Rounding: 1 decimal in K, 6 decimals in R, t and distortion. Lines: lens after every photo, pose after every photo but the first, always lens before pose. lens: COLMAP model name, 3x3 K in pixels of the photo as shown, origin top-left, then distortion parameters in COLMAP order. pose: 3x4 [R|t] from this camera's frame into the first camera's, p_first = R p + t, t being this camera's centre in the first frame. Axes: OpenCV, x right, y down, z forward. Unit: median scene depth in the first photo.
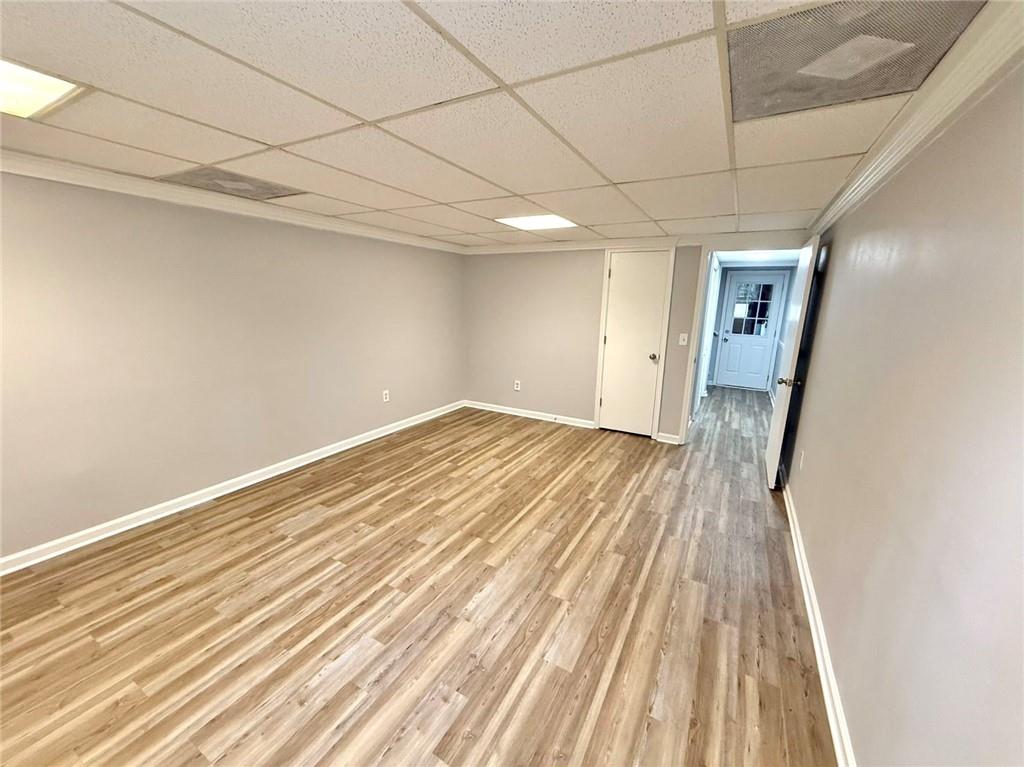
lens RADIAL K [[403.3, 0, 512.0], [0, 403.3, 383.5], [0, 0, 1]] dist [-0.000238, 0.000060]
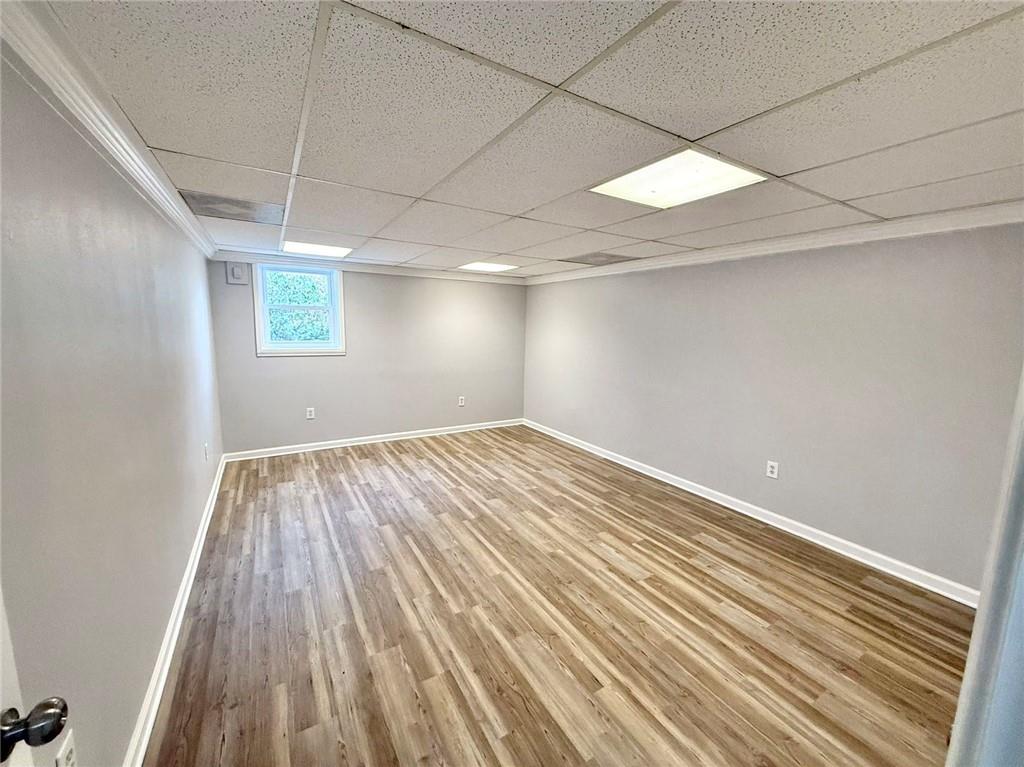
lens RADIAL K [[403.3, 0, 512.0], [0, 403.3, 383.5], [0, 0, 1]] dist [-0.000238, 0.000060]
pose [[-0.489968, 0.092404, -0.866829, 0.743339], [-0.211025, 0.952219, 0.220787, -0.250774], [0.845813, 0.291101, -0.447057, 1.278438]]
